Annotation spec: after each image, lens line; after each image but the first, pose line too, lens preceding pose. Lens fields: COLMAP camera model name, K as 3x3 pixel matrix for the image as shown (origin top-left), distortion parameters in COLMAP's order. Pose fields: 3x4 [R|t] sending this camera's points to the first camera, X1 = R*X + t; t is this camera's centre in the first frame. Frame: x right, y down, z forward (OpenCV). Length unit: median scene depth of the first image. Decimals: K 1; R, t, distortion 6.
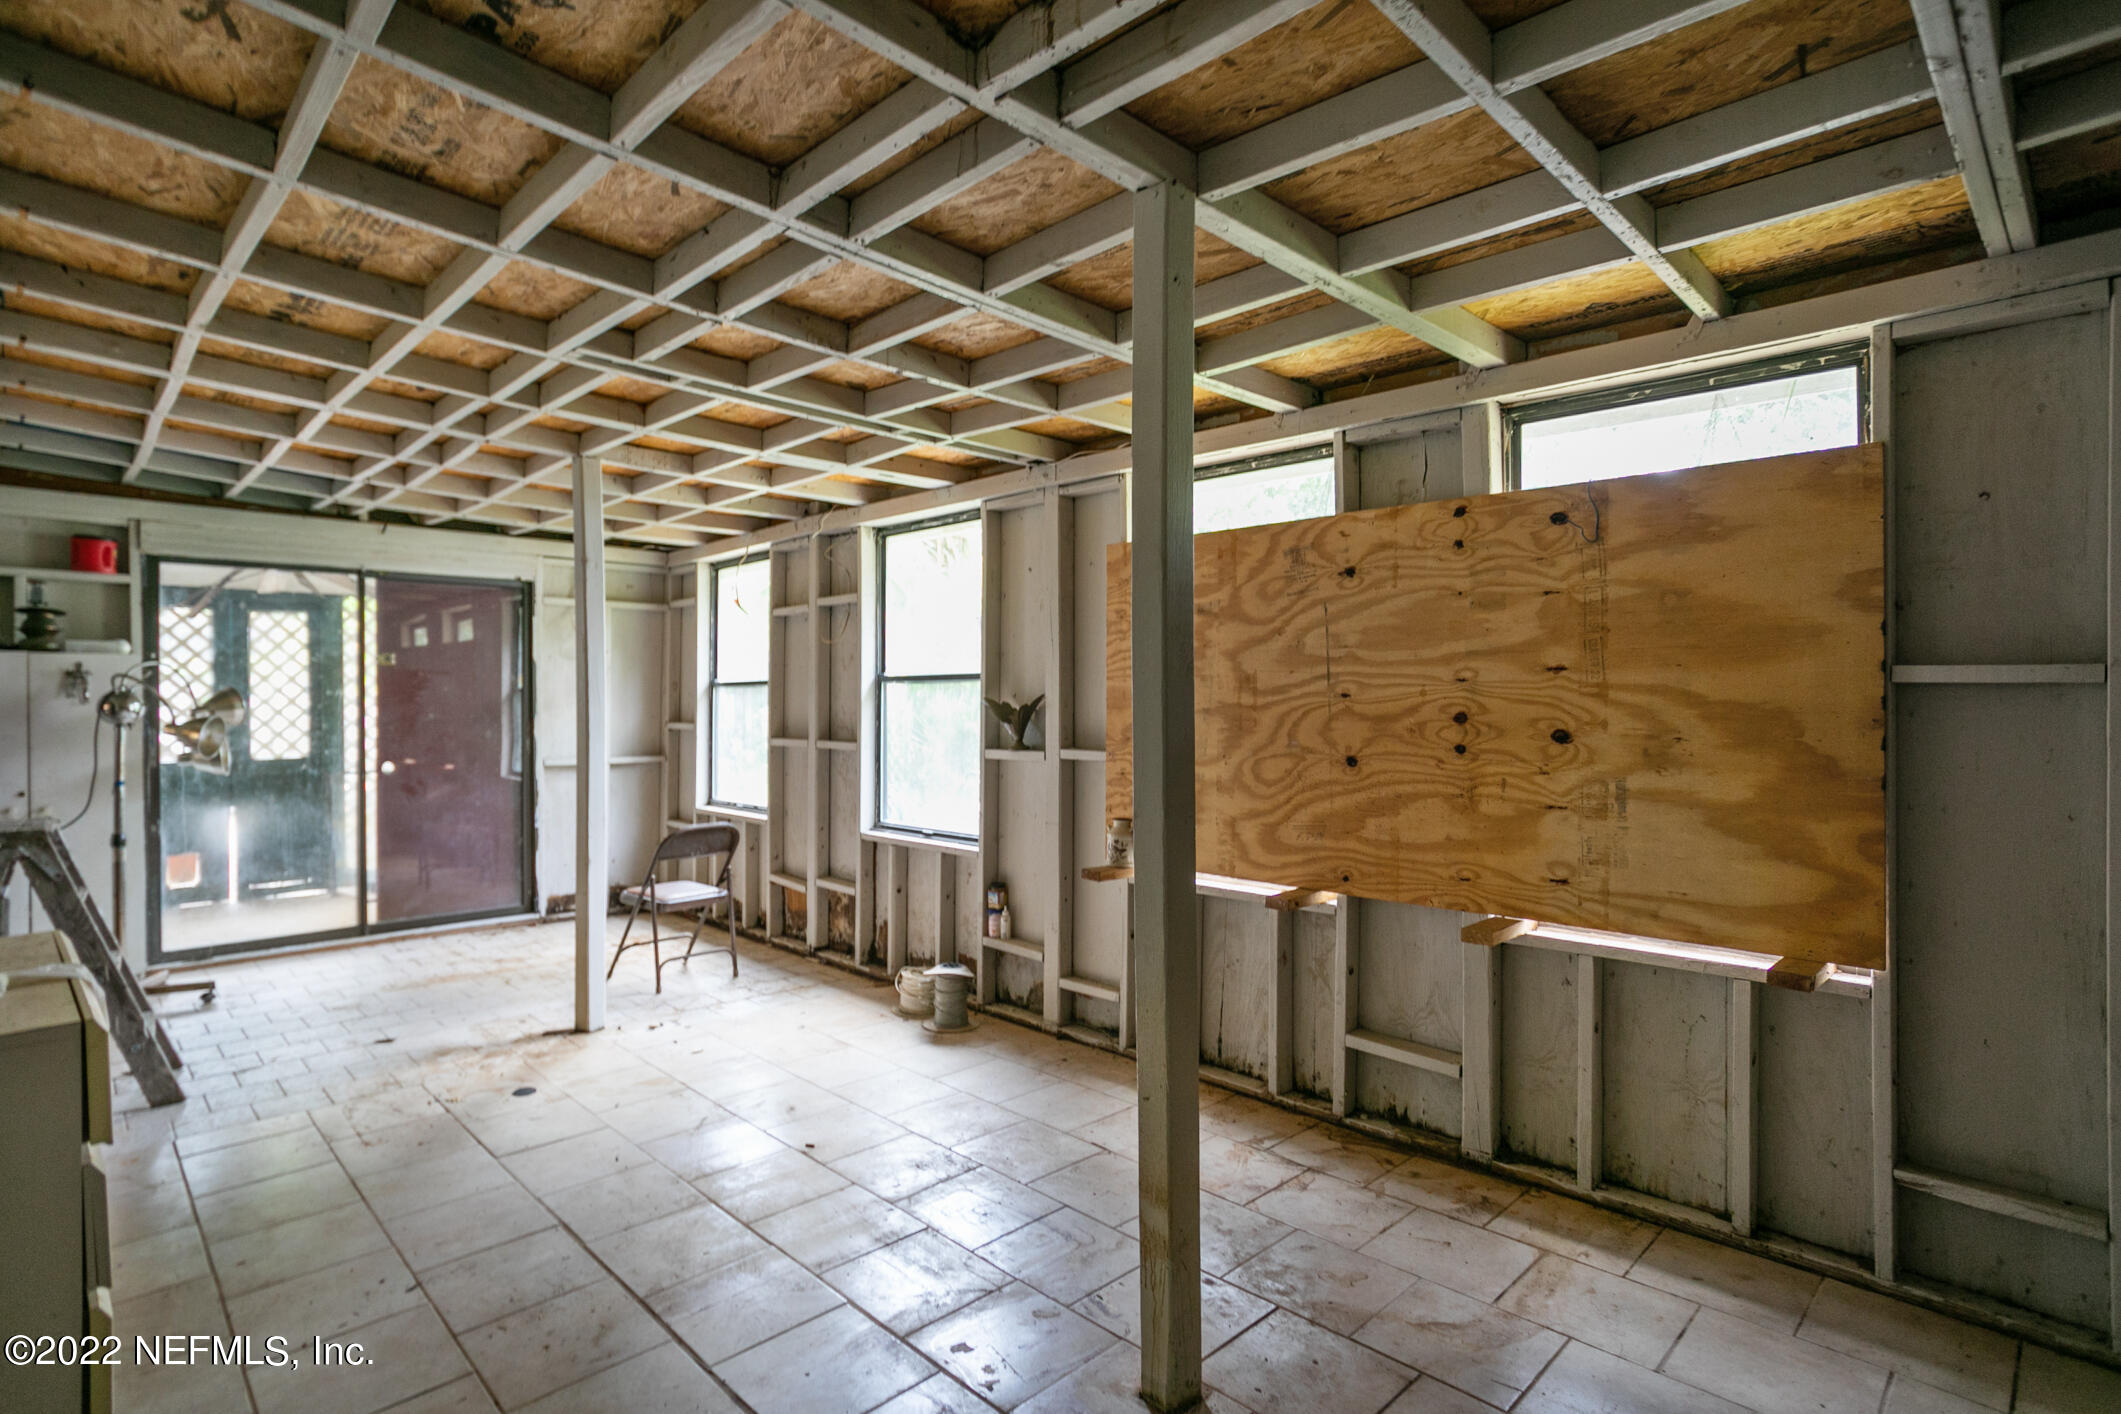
lens RADIAL K [[1042.9, 0, 1044.8], [0, 1042.9, 696.4], [0, 0, 1]] dist [-0.056770, 0.034340]
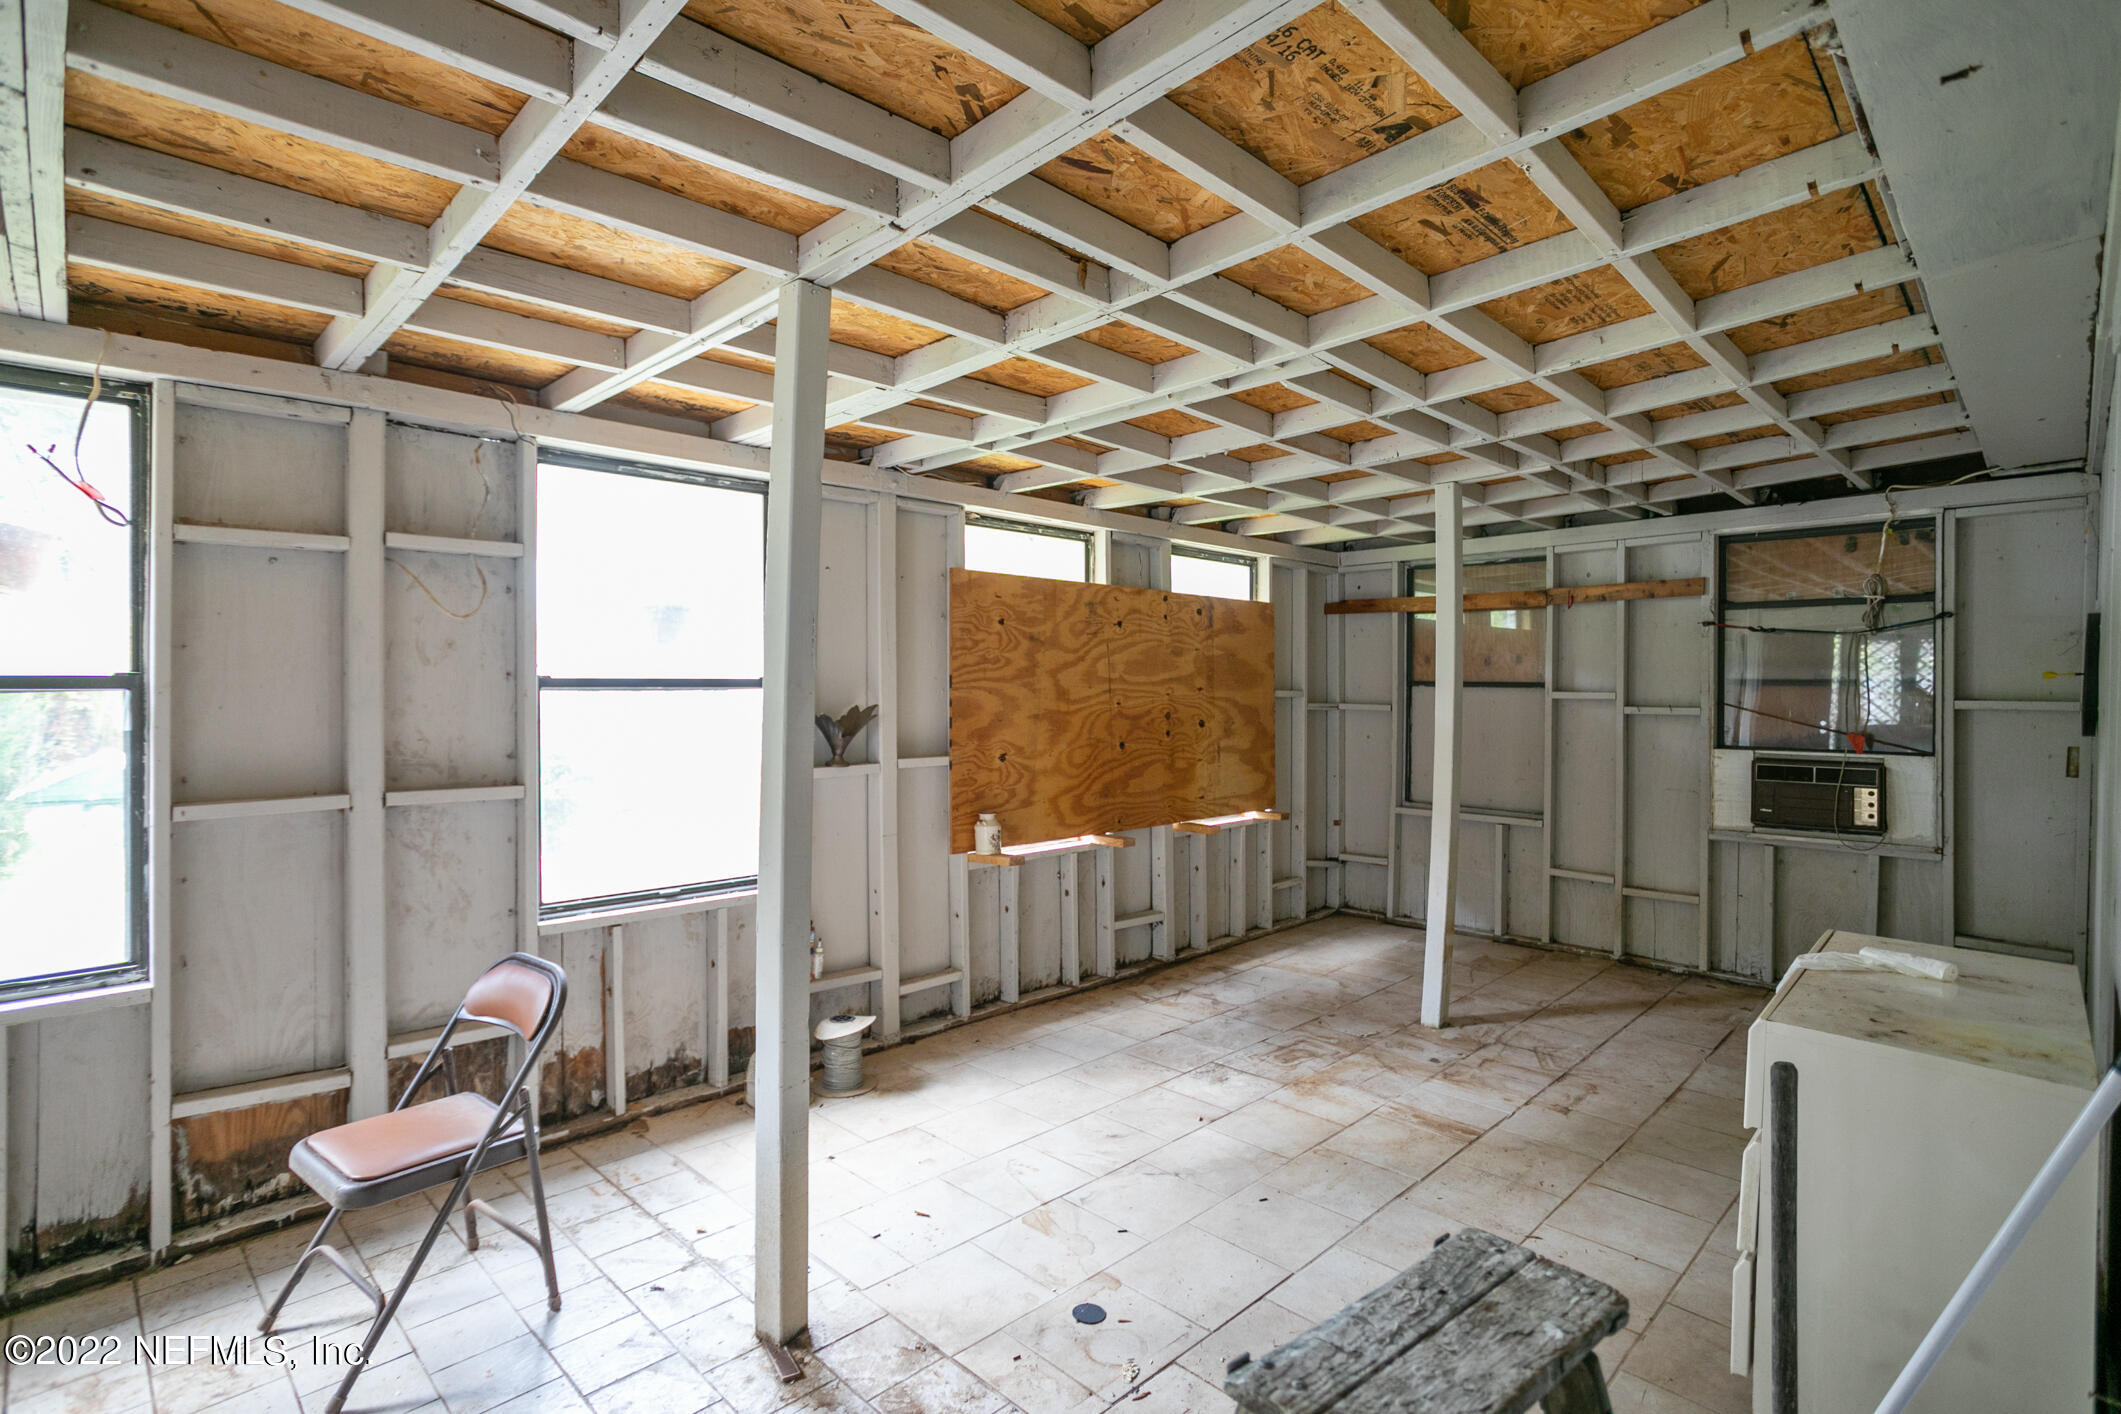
lens RADIAL K [[1042.9, 0, 1044.8], [0, 1042.9, 696.4], [0, 0, 1]] dist [-0.056770, 0.034340]
pose [[0.003269, -0.010906, 0.999935, -1.247203], [-0.007375, 0.999913, 0.010930, -0.027276], [-0.999967, -0.007411, 0.003188, 1.088176]]
